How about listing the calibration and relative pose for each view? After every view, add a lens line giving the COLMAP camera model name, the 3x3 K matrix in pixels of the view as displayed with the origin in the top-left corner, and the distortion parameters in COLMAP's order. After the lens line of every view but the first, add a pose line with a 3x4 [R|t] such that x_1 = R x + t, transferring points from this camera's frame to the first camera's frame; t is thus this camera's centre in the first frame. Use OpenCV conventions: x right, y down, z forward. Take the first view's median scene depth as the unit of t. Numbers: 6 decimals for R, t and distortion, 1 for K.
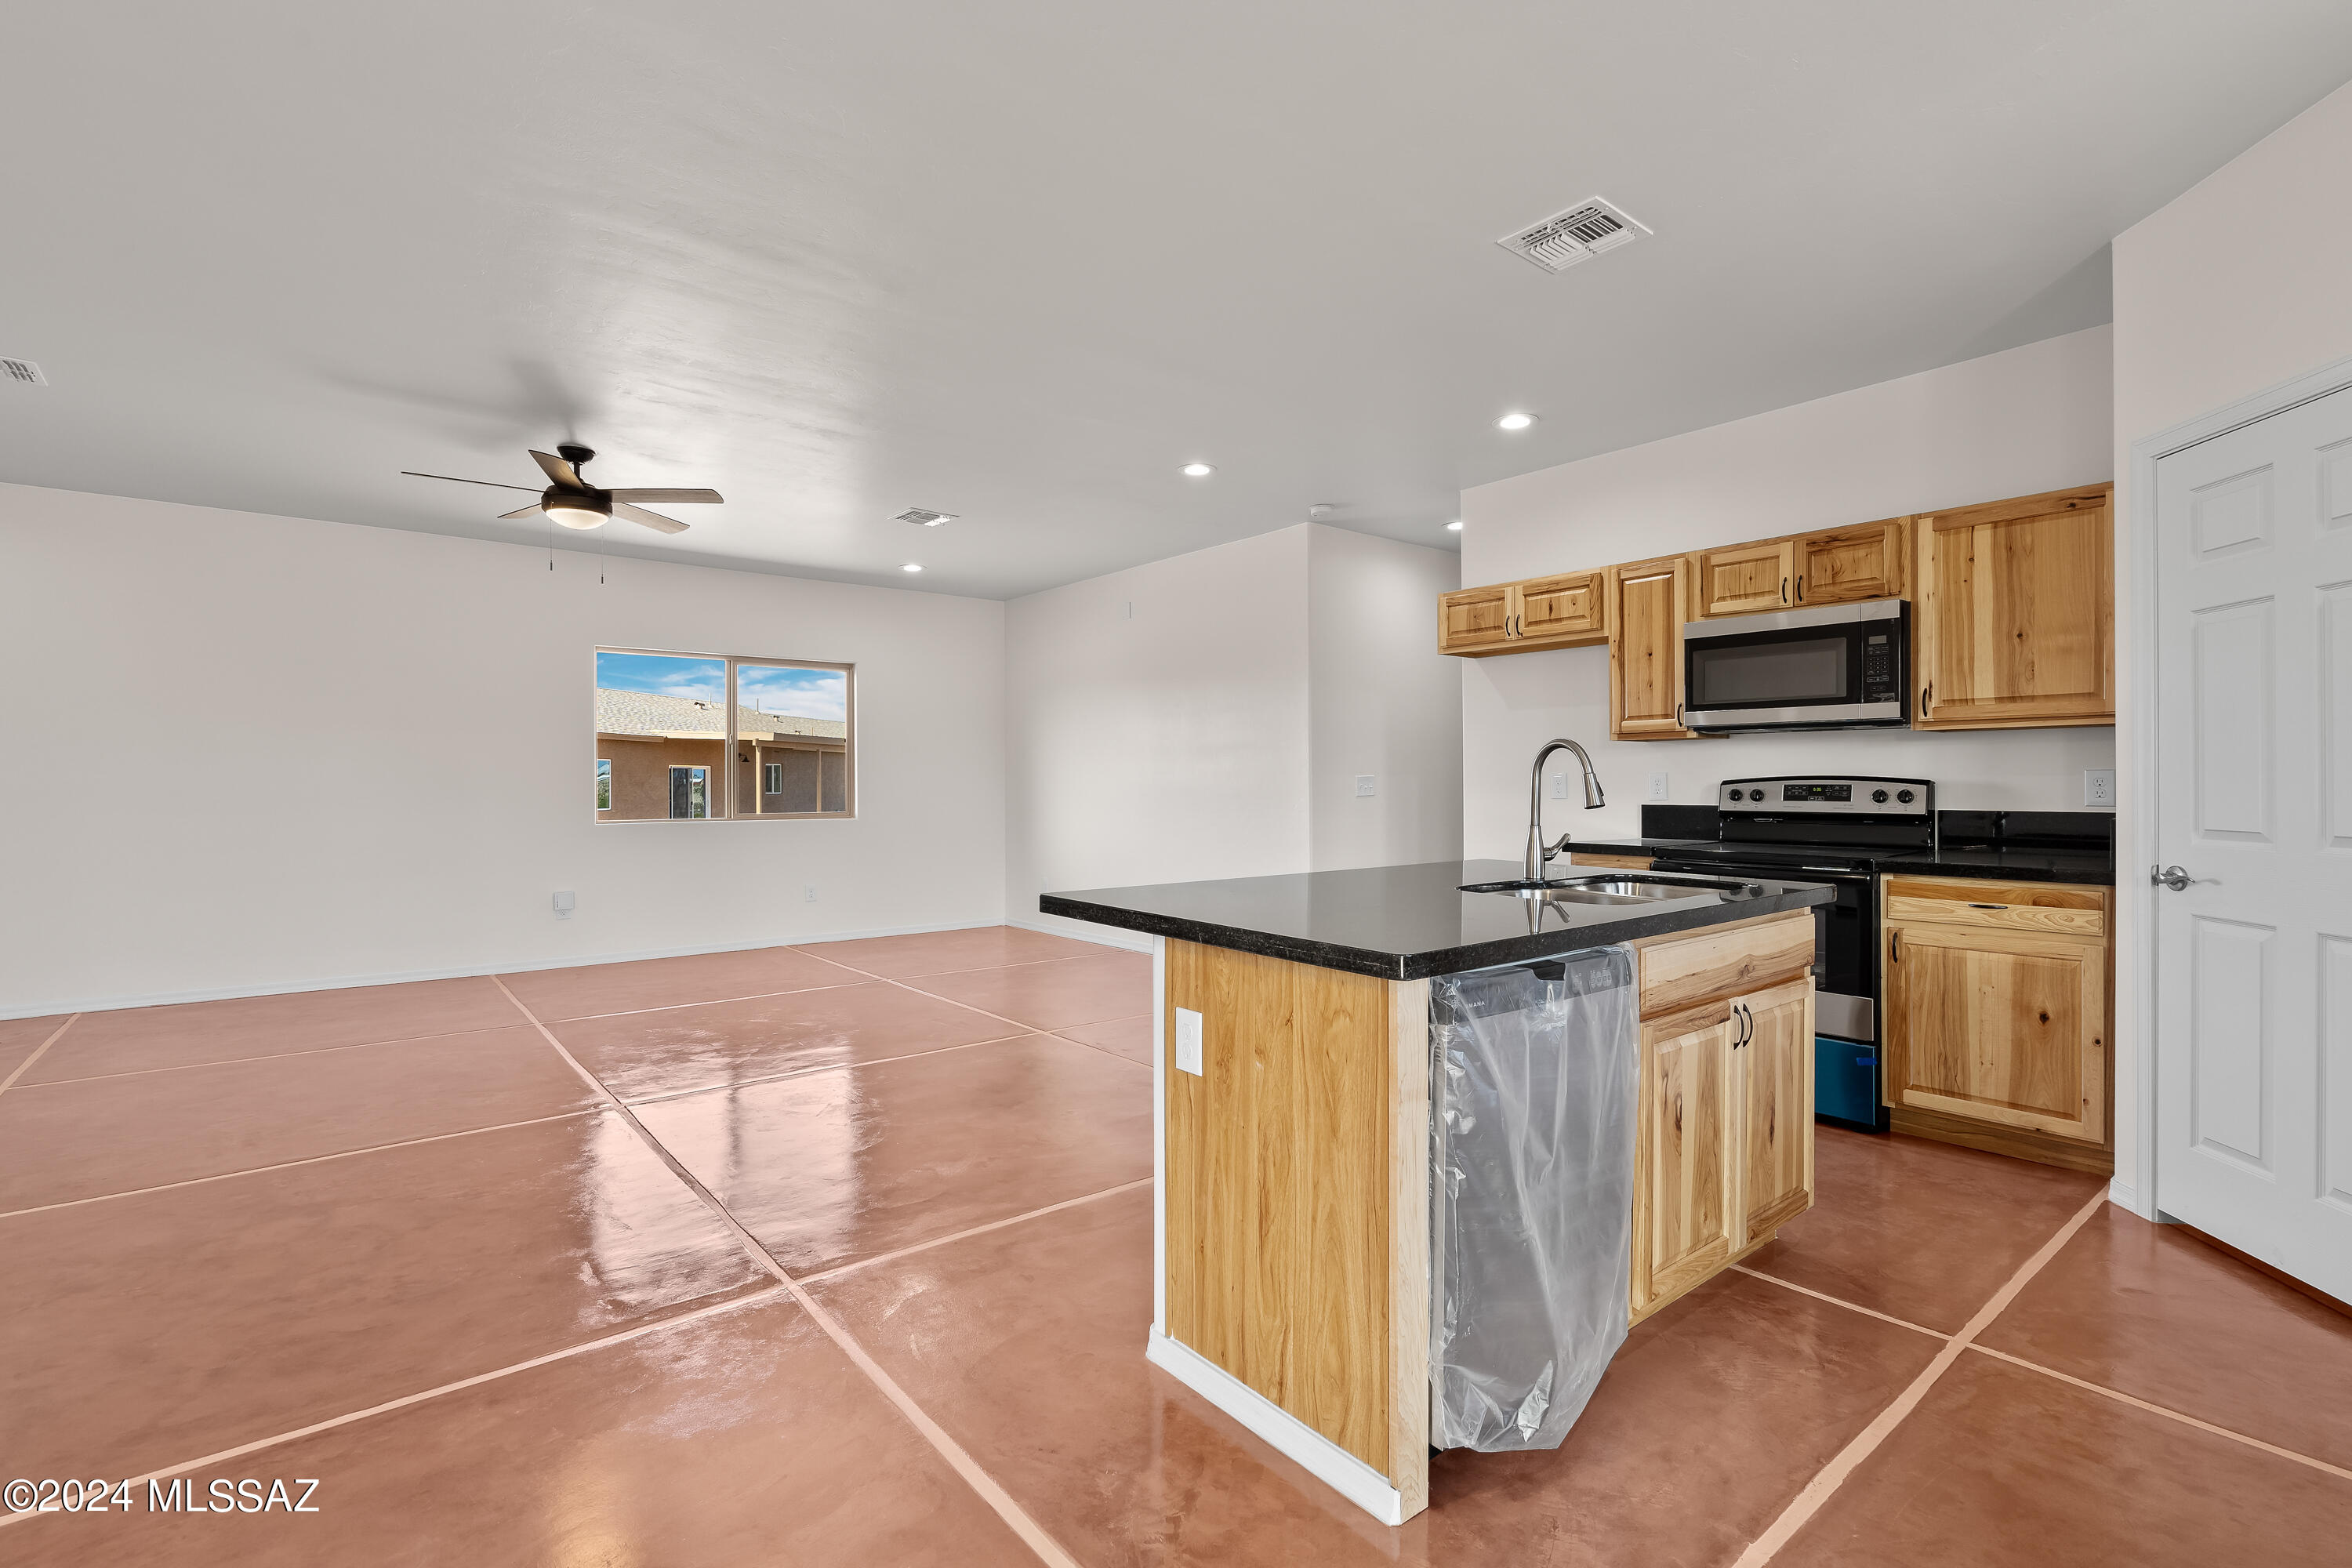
lens RADIAL K [[1081.2, 0, 1182.3], [0, 1081.2, 778.7], [0, 0, 1]] dist [-0.004558, -0.000420]
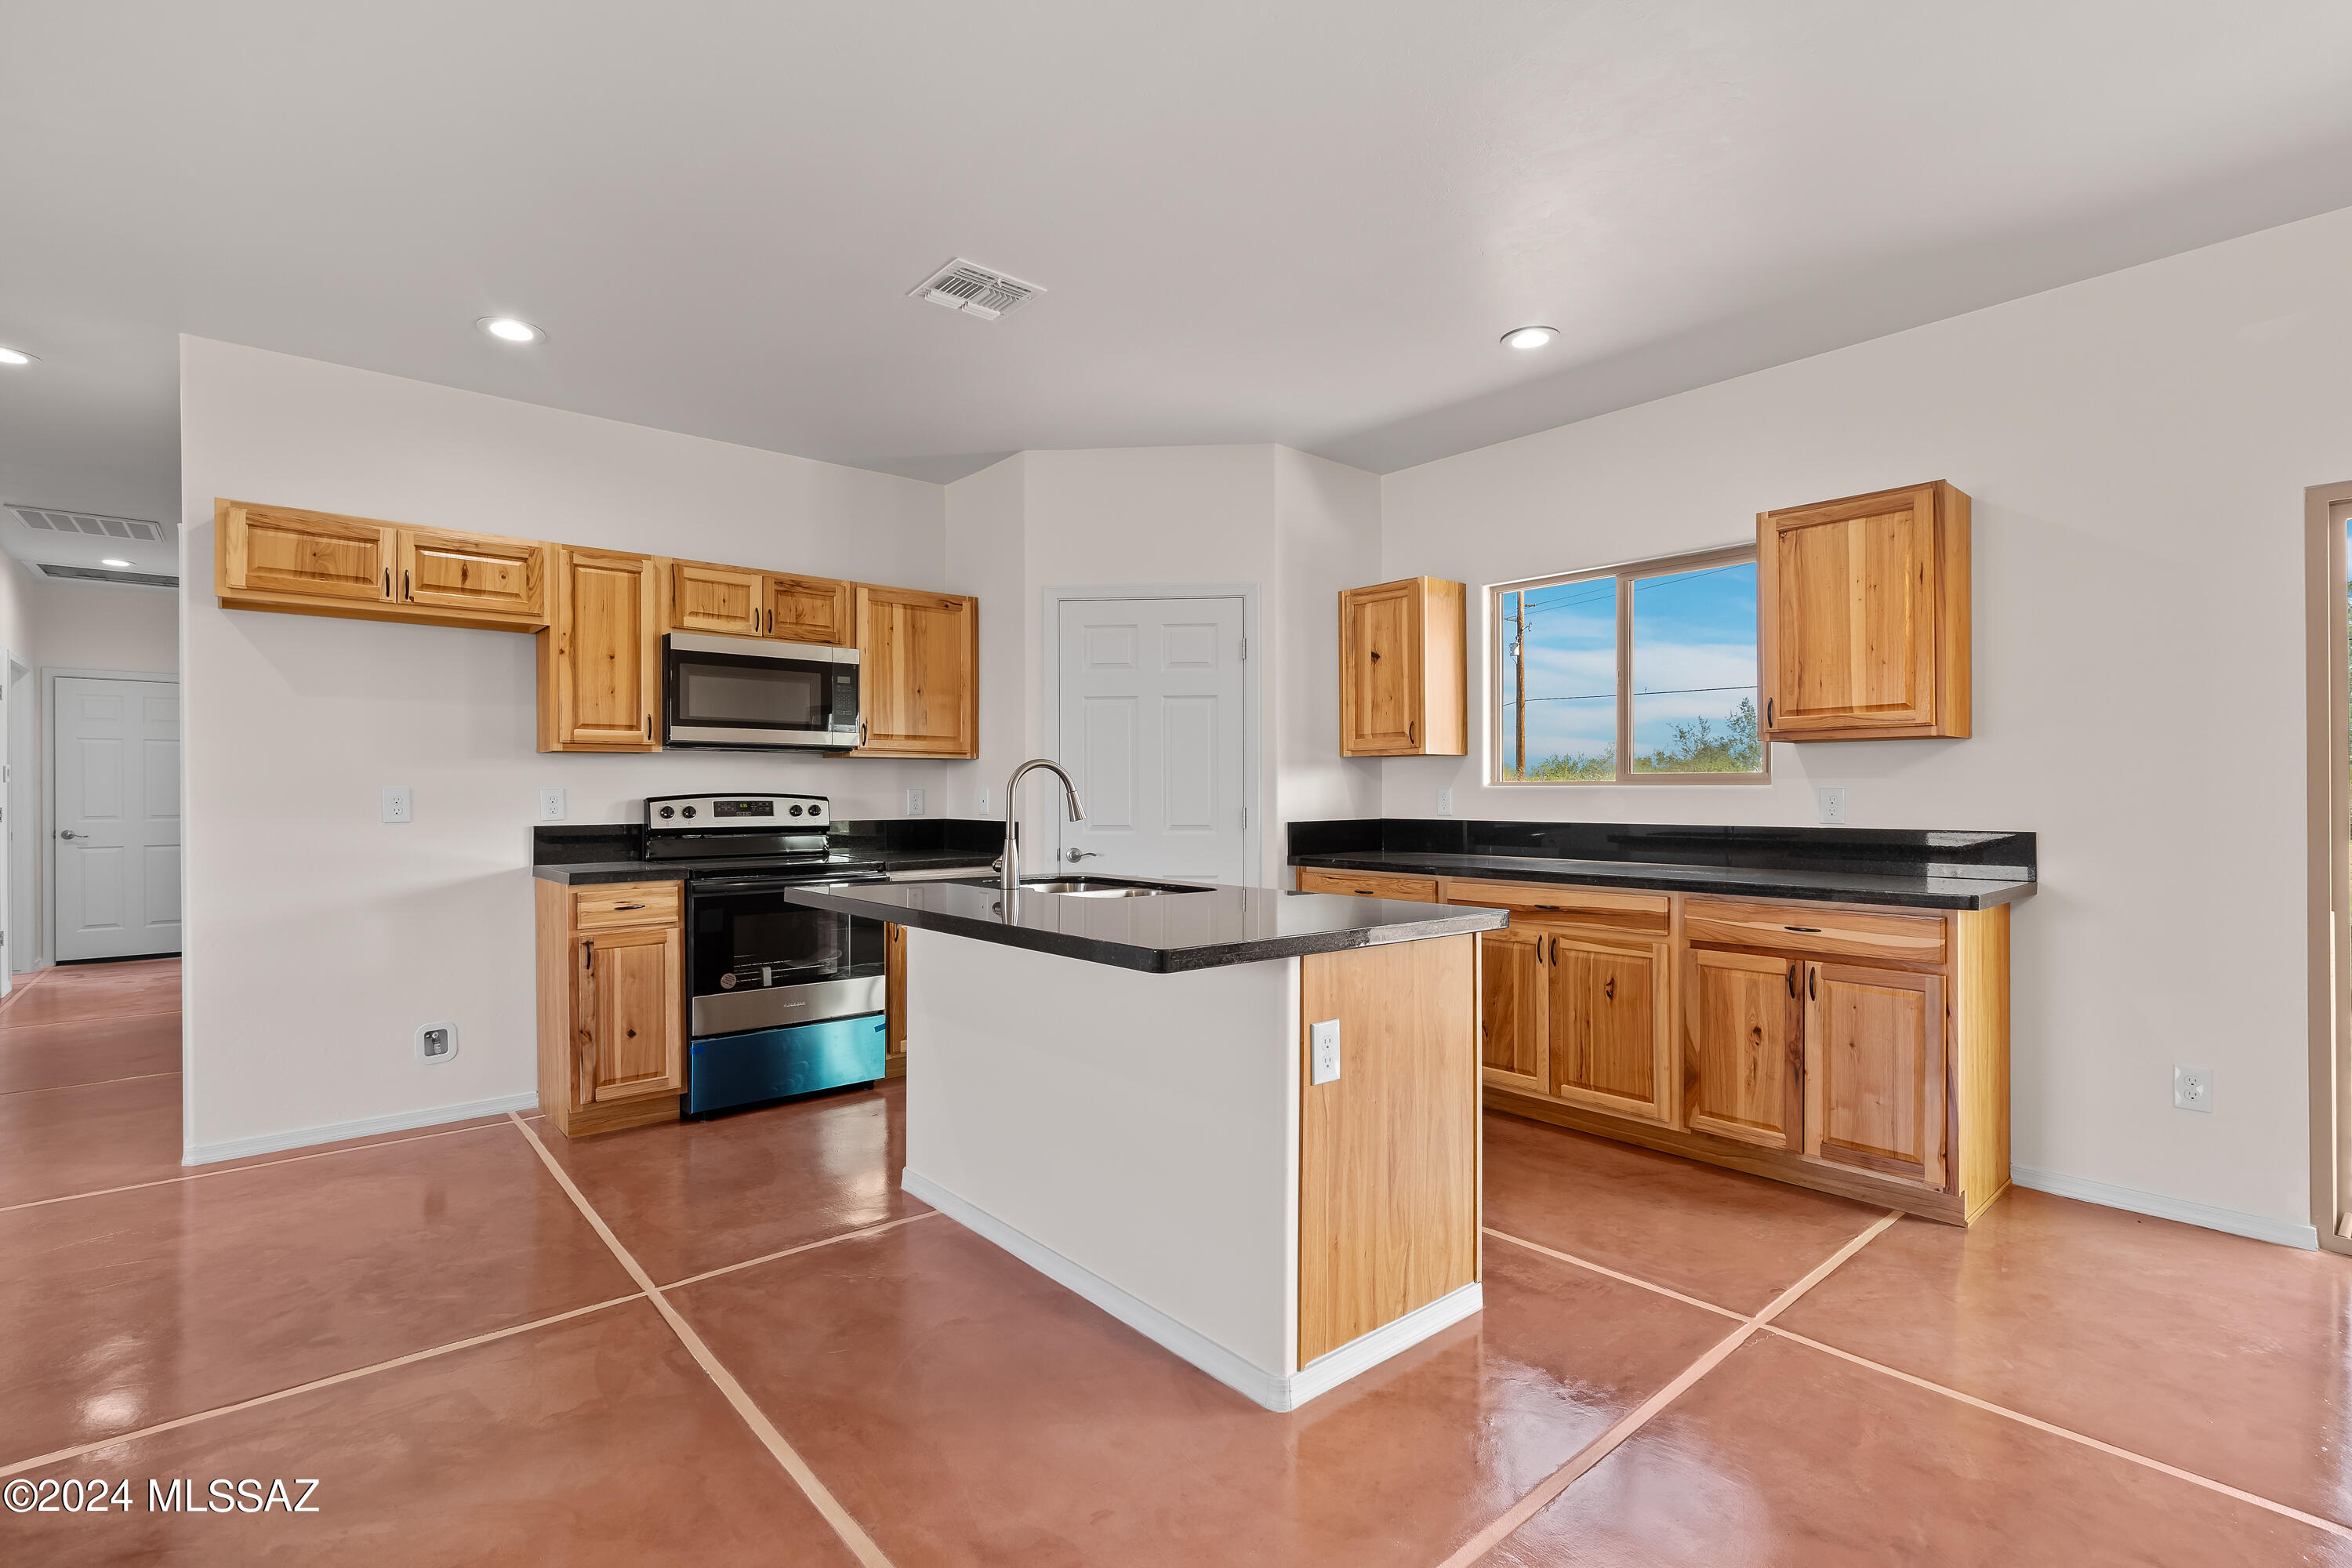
lens RADIAL K [[1081.2, 0, 1181.2], [0, 1081.2, 796.2], [0, 0, 1]] dist [-0.004558, -0.000420]
pose [[-0.031329, 0.000581, 0.999509, -0.542940], [0.000922, 0.999999, -0.000552, 0.001553], [-0.999509, 0.000904, -0.031329, 0.630663]]
